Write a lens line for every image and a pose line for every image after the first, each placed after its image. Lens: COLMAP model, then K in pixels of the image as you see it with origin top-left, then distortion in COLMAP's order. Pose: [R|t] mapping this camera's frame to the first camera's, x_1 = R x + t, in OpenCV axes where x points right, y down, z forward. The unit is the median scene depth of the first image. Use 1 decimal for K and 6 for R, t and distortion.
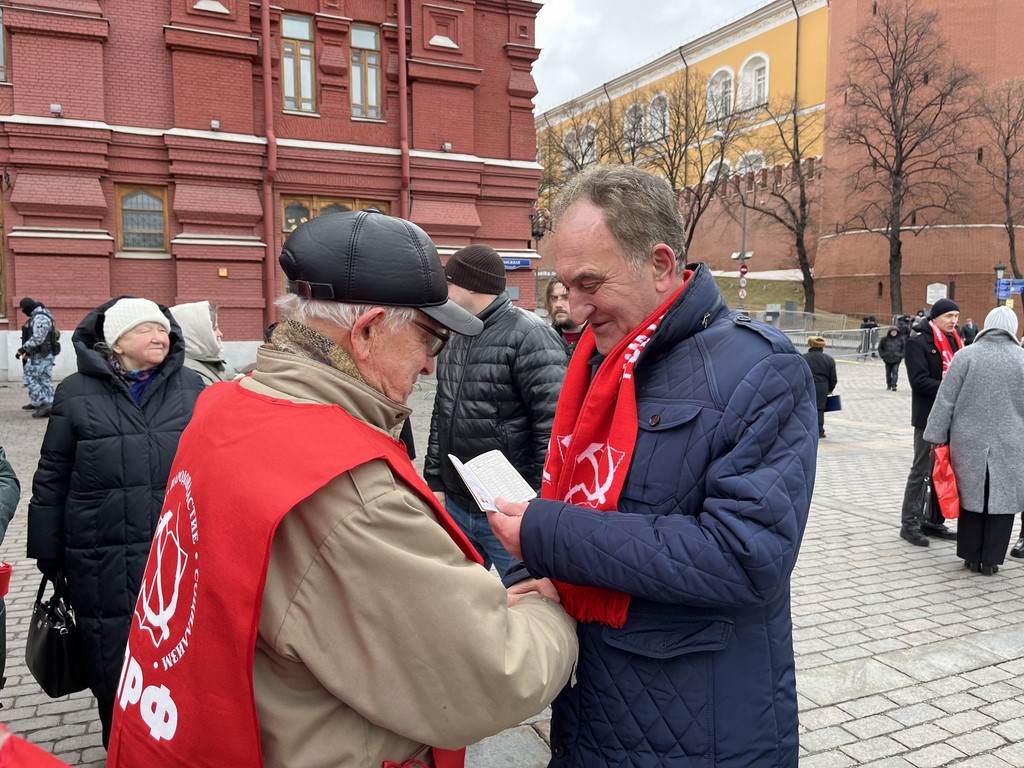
lens RADIAL K [[776.3, 0, 506.6], [0, 776.3, 367.5], [0, 0, 1]] dist [0.074137, -0.101748]
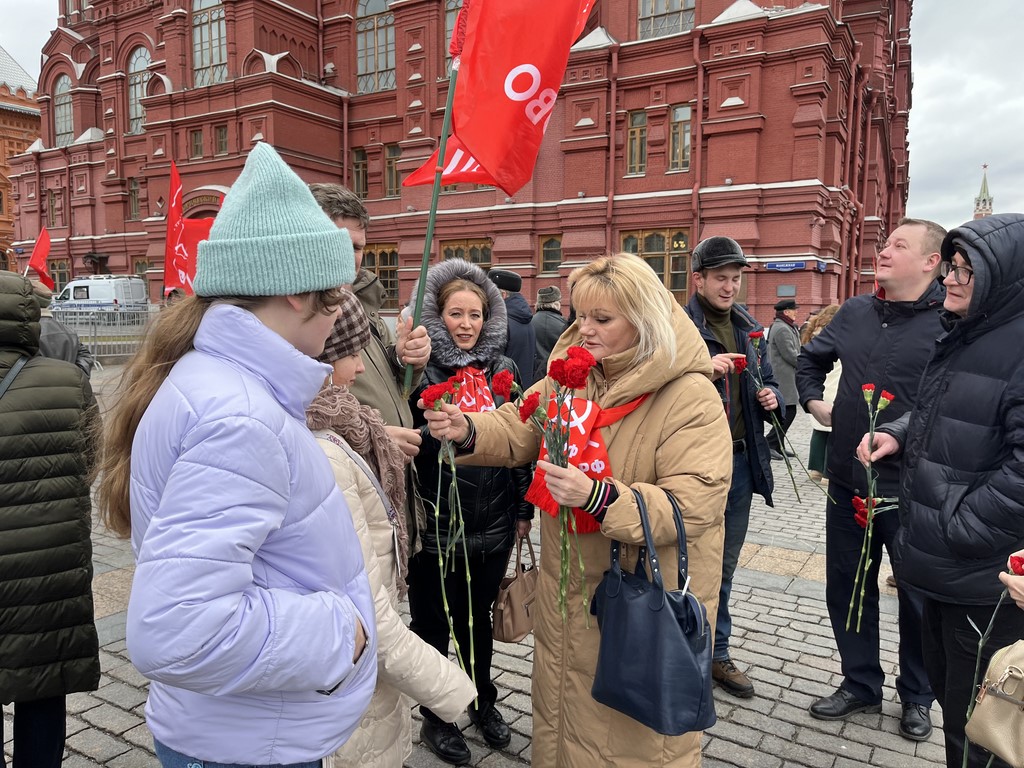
lens RADIAL K [[776.3, 0, 516.5], [0, 776.3, 380.7], [0, 0, 1]] dist [0.074137, -0.101748]
pose [[0.581156, 0.064144, -0.811260, 0.775954], [-0.068646, 0.997200, 0.029670, 0.036859], [0.810891, 0.038446, 0.583932, -0.046715]]
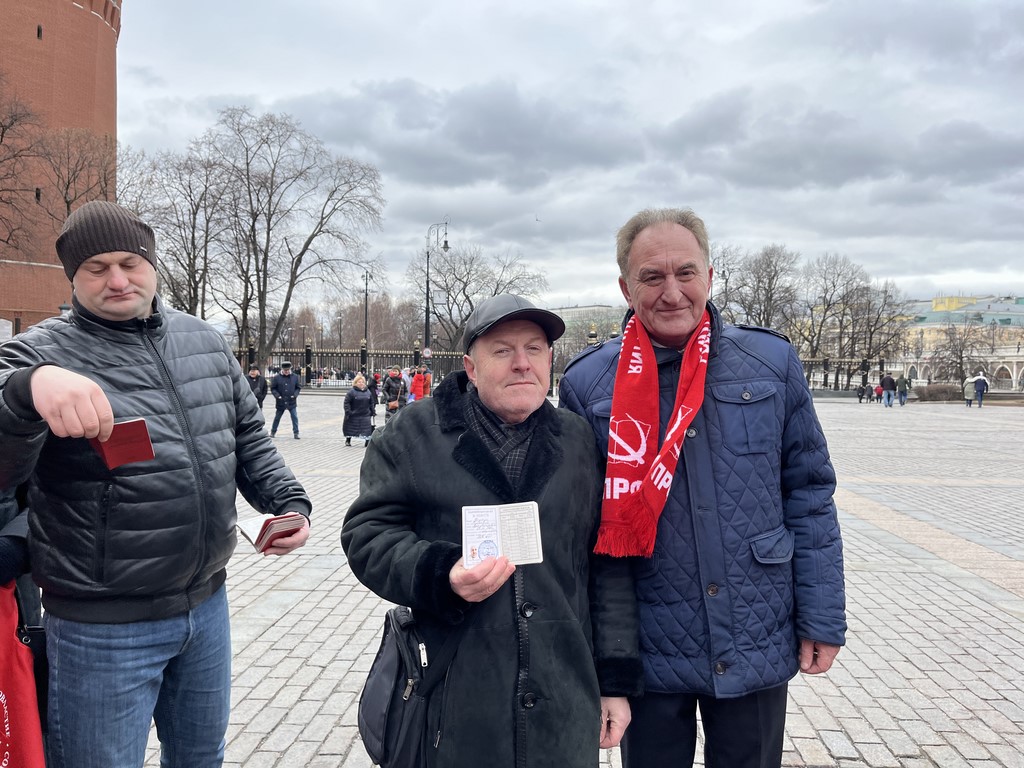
lens RADIAL K [[776.3, 0, 513.2], [0, 776.3, 374.5], [0, 0, 1]] dist [0.074137, -0.101748]
pose [[0.462048, -0.005241, 0.886839, -0.041449], [0.041110, 0.999034, -0.015514, 0.002453], [-0.885902, 0.043626, 0.461817, 0.010038]]
